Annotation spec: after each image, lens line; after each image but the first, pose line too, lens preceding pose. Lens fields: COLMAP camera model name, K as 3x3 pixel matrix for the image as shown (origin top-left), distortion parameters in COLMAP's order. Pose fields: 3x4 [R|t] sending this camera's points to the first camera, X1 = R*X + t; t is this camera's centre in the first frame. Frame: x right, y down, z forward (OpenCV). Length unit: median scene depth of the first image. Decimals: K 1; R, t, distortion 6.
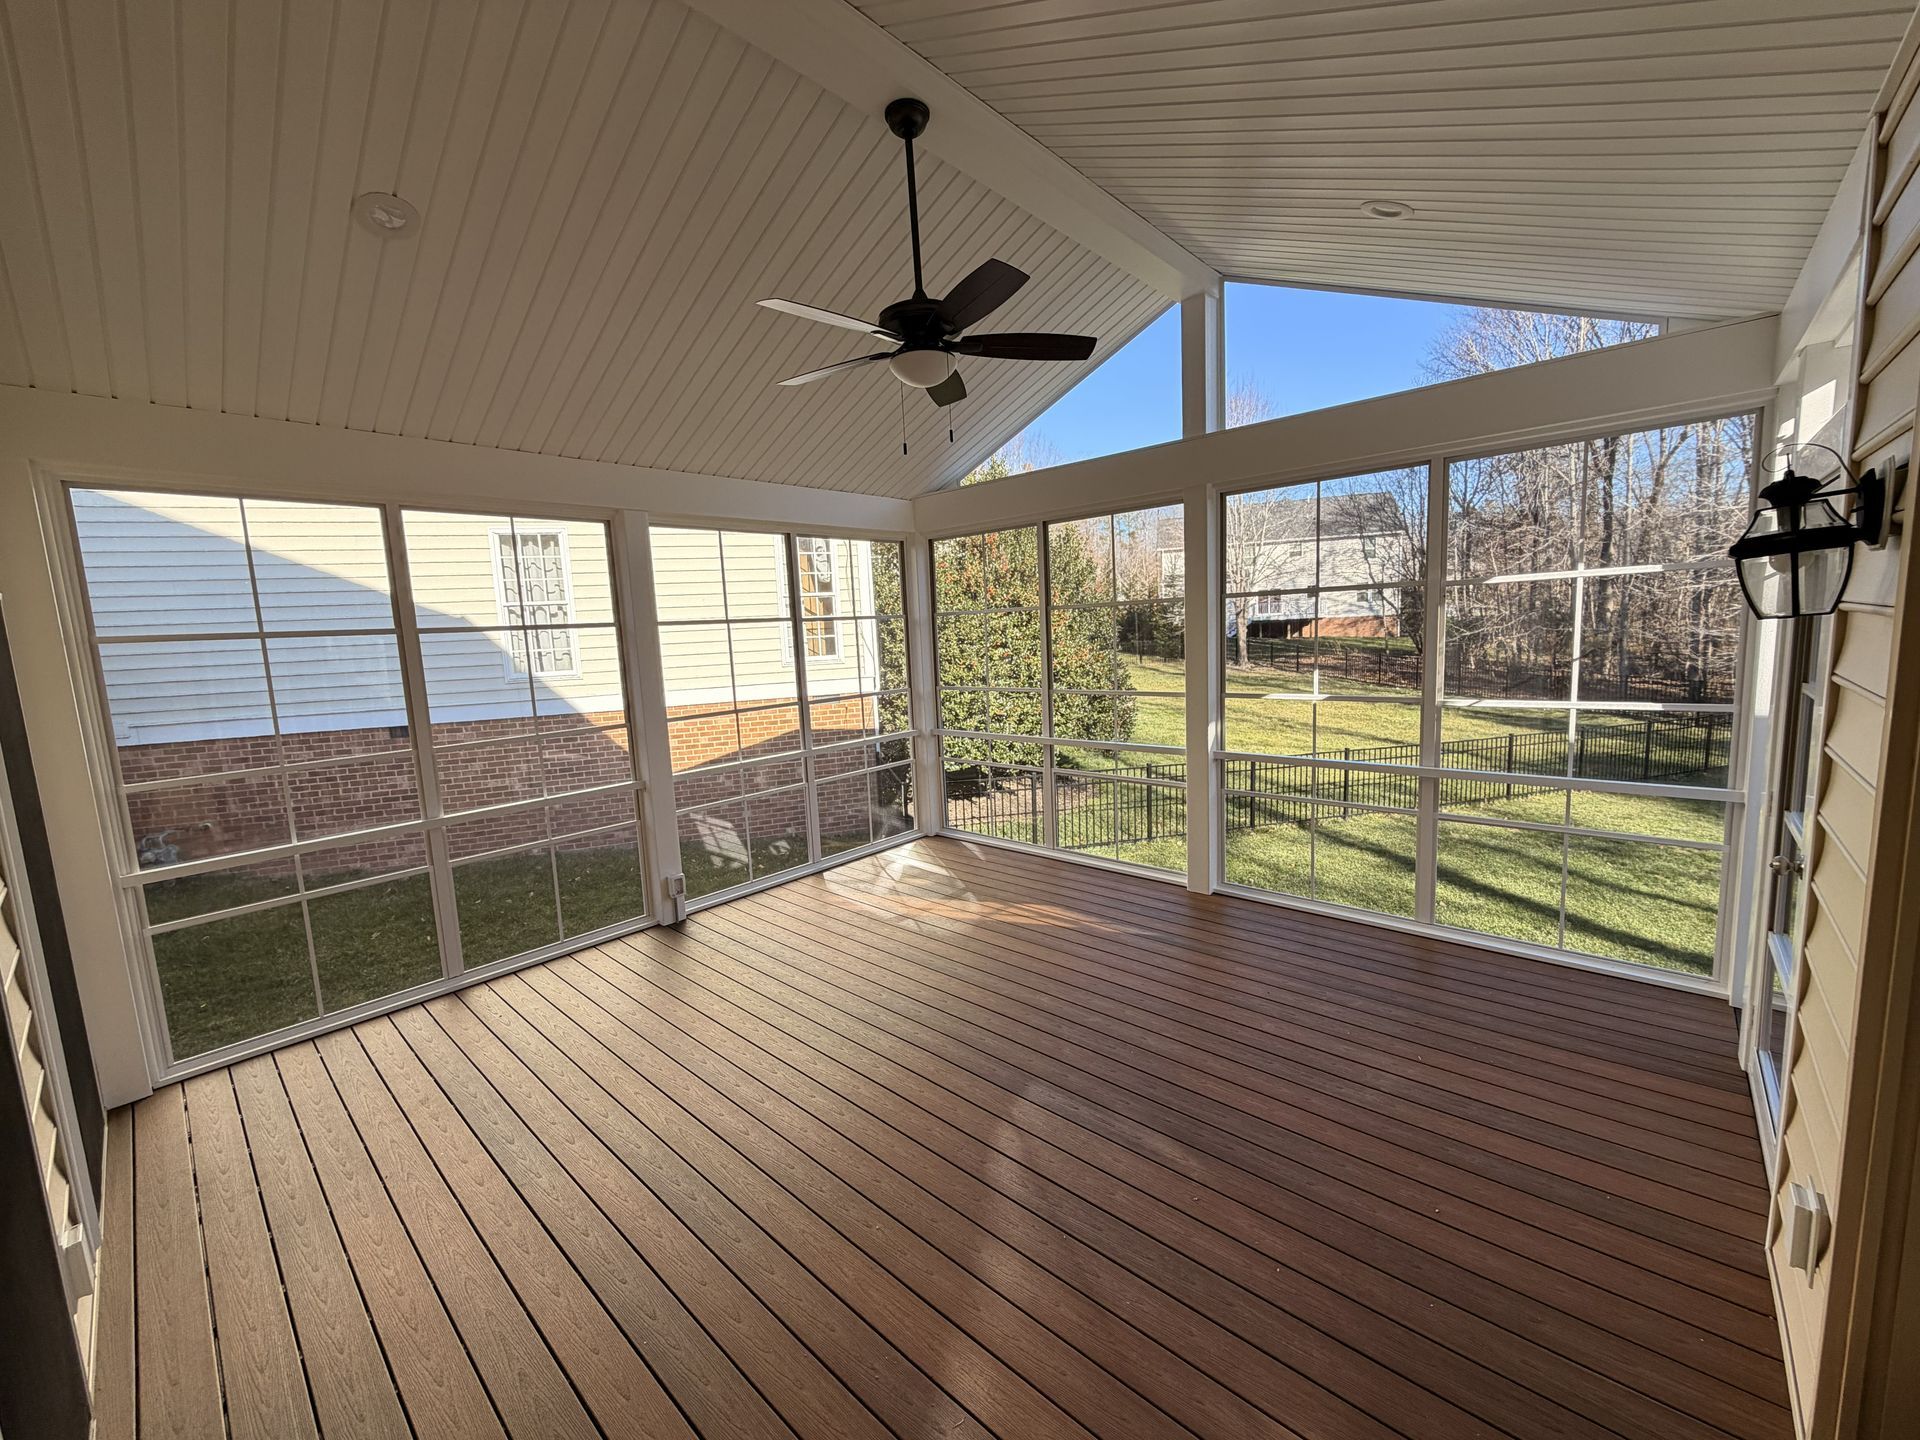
lens RADIAL K [[762.5, 0, 956.4], [0, 762.5, 714.6], [0, 0, 1]] dist [0.003357, -0.000360]
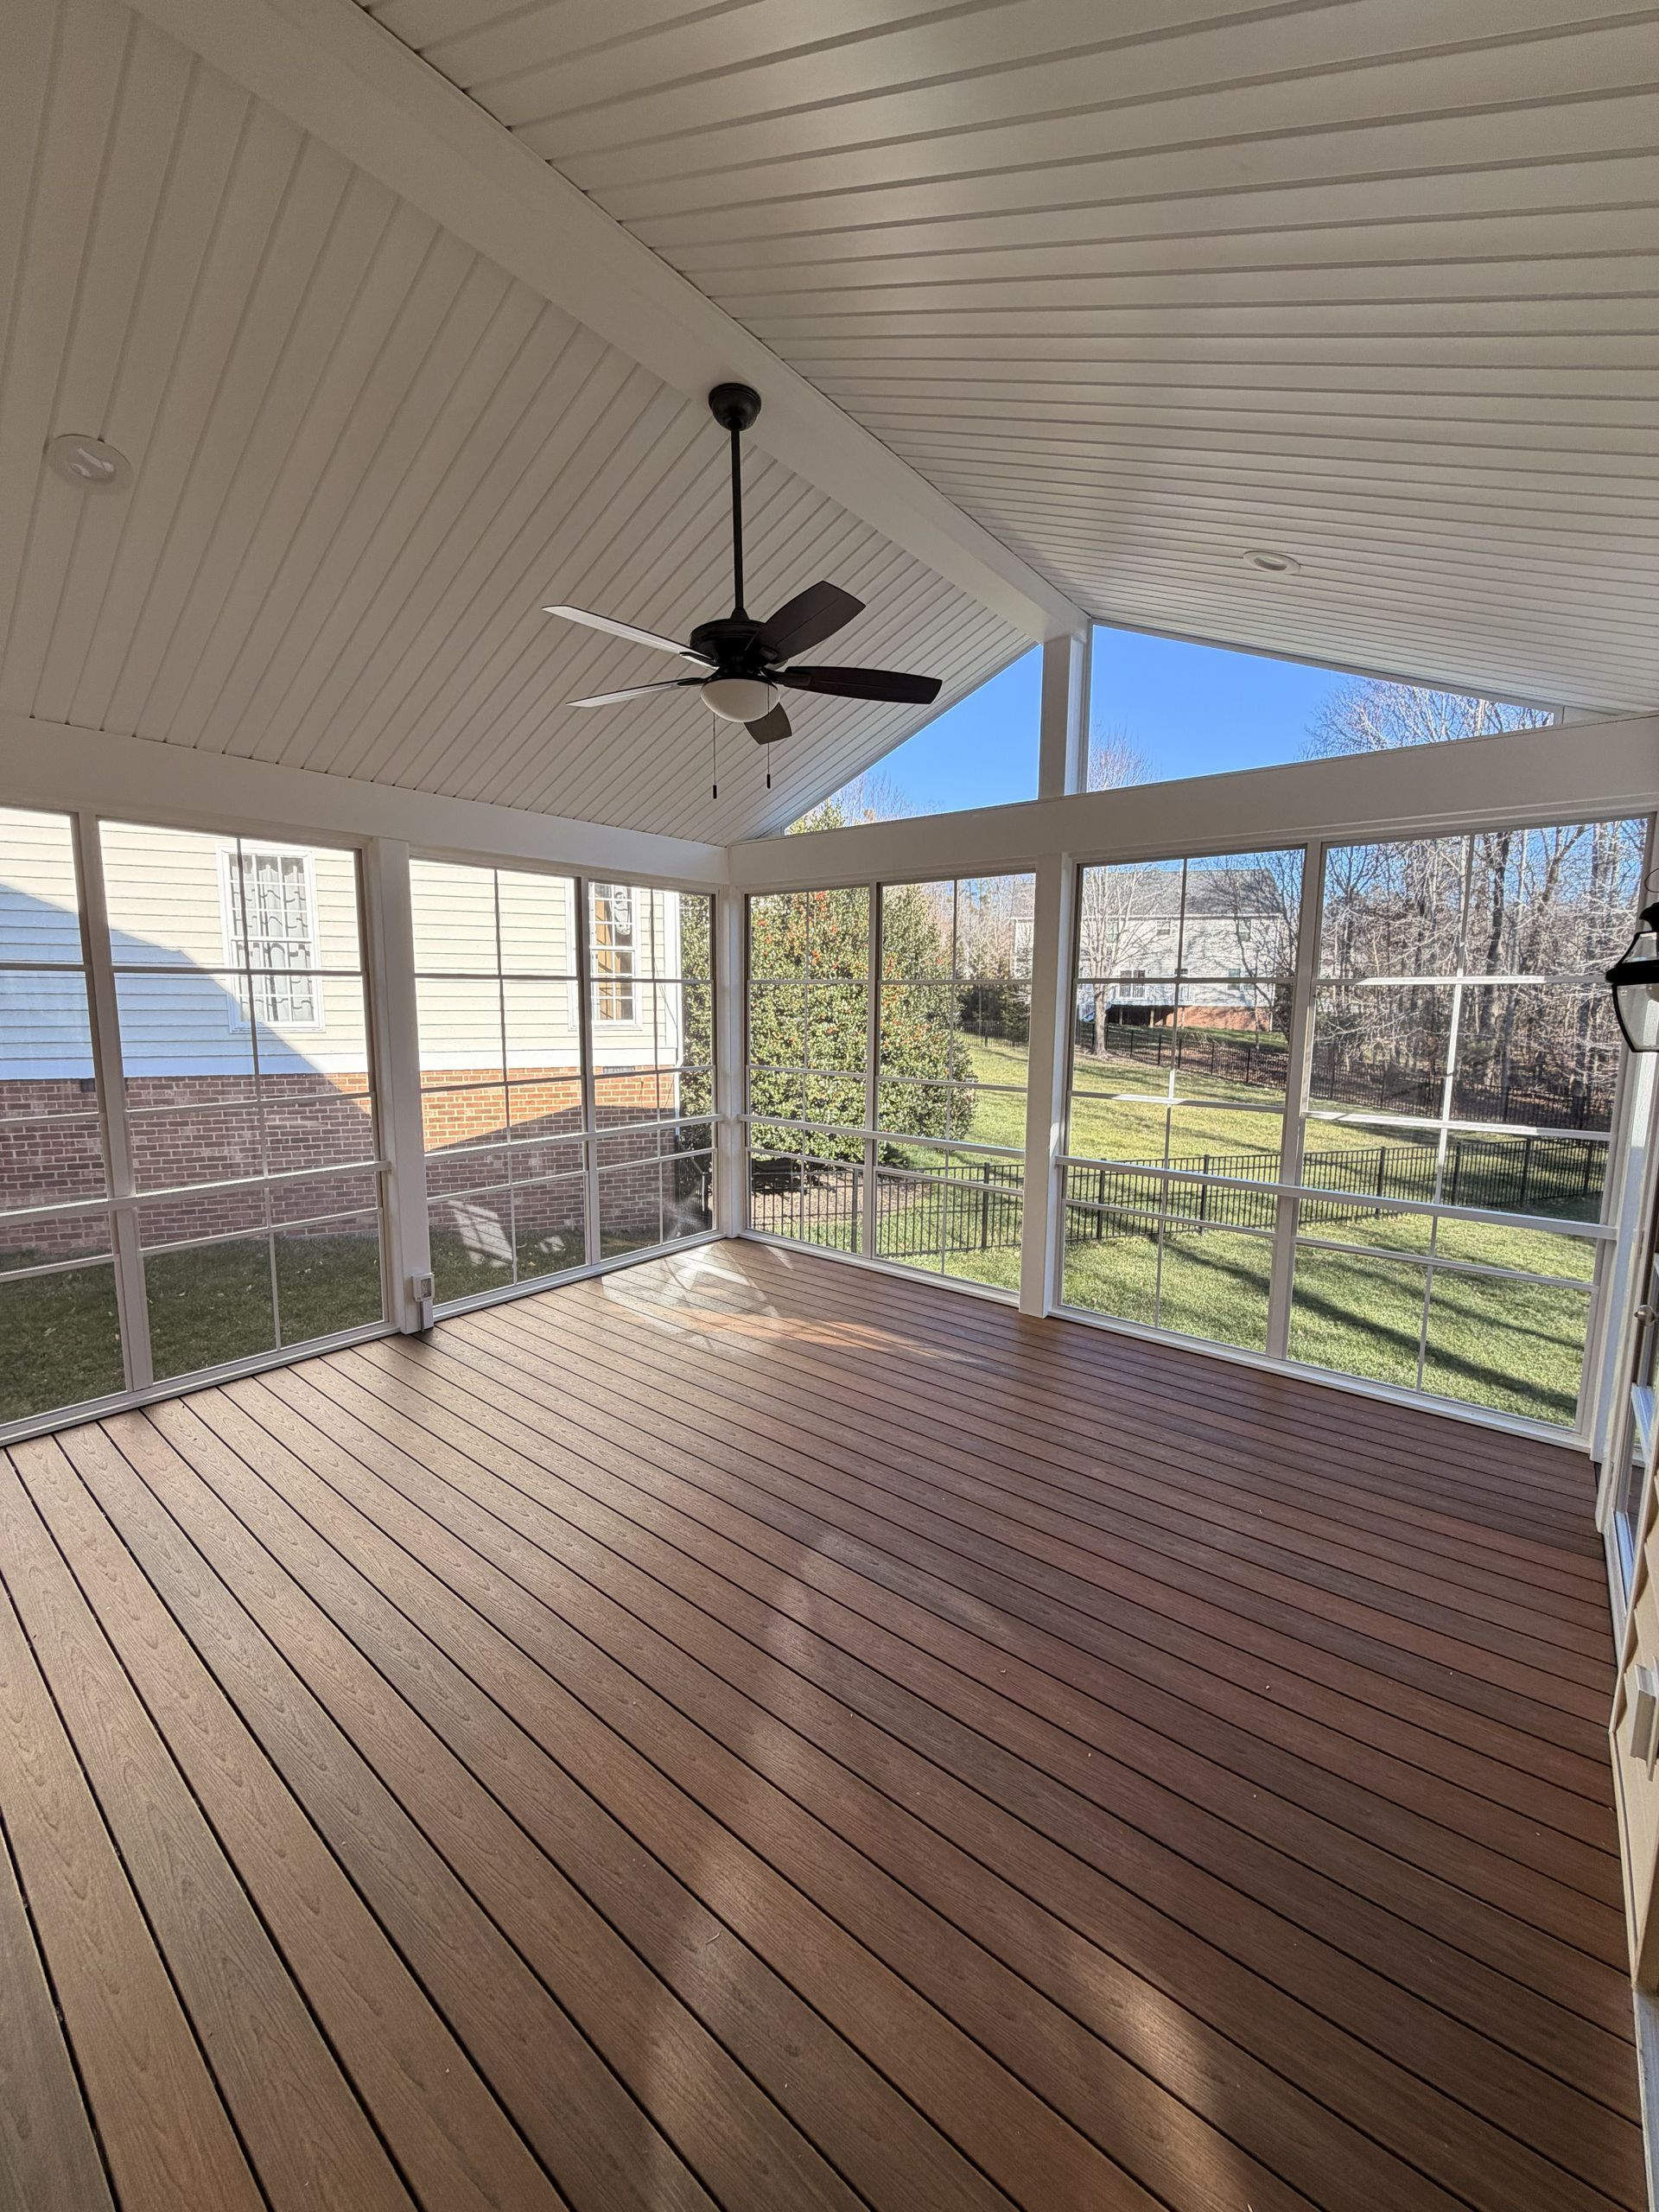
lens RADIAL K [[878.5, 0, 829.8], [0, 878.5, 1097.9], [0, 0, 1]] dist [0.003357, -0.000360]
pose [[0.996823, 0.048001, 0.063559, 0.008026], [-0.048223, 0.998835, 0.001960, -0.006965], [-0.063391, -0.005019, 0.997976, 0.002922]]
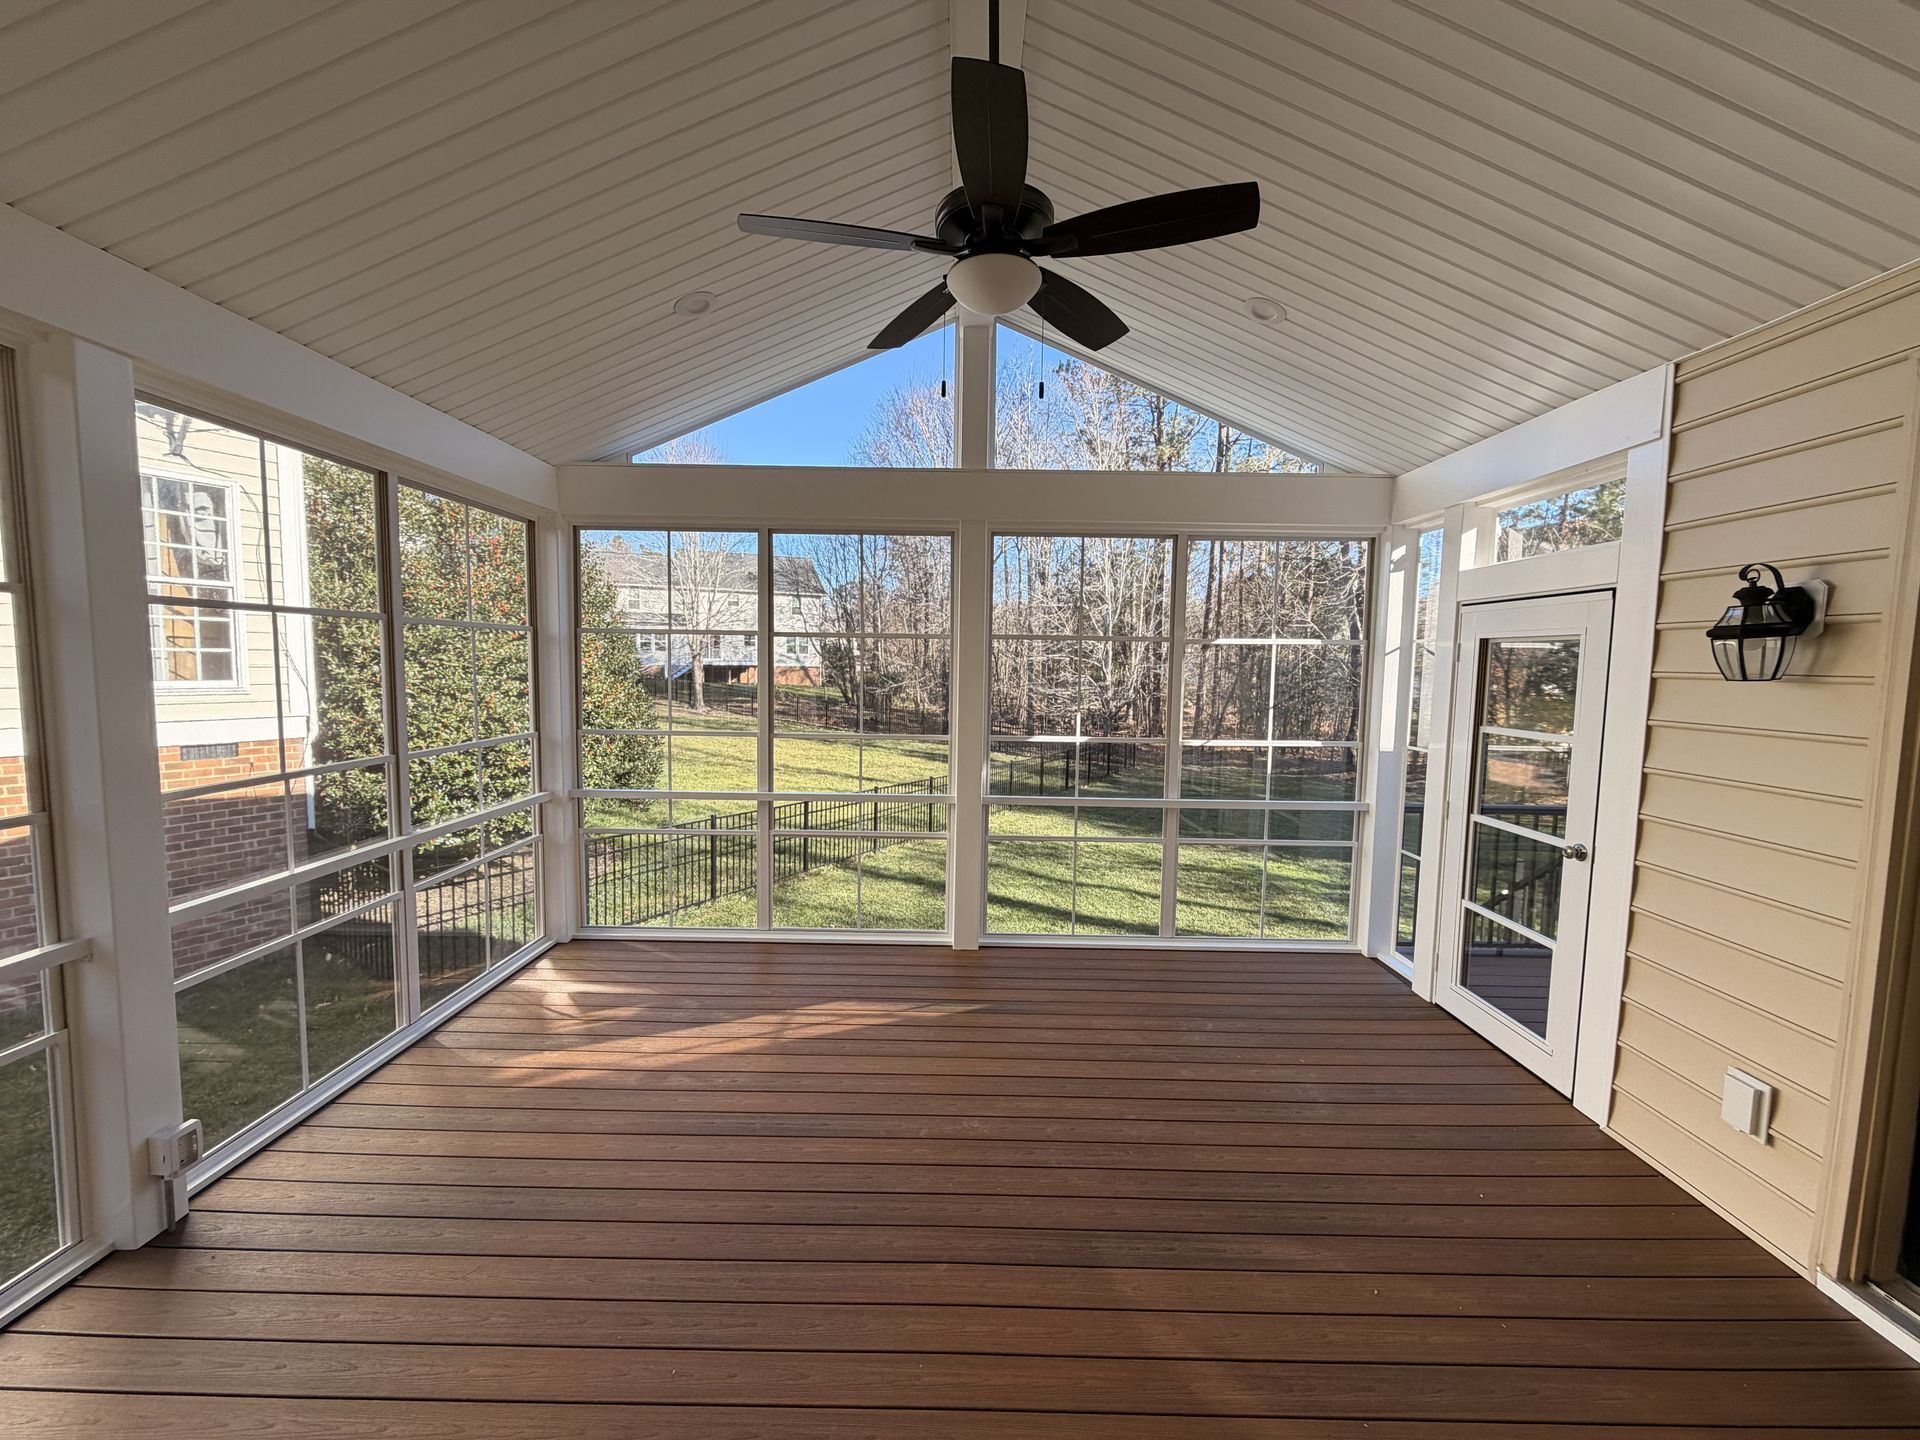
lens RADIAL K [[762.5, 0, 956.7], [0, 762.5, 717.1], [0, 0, 1]] dist [0.003357, -0.000360]
pose [[0.740218, 0.011074, 0.672275, -0.279234], [0.025190, 0.998706, -0.044188, -0.009254], [-0.671895, 0.049644, 0.738981, 0.260270]]
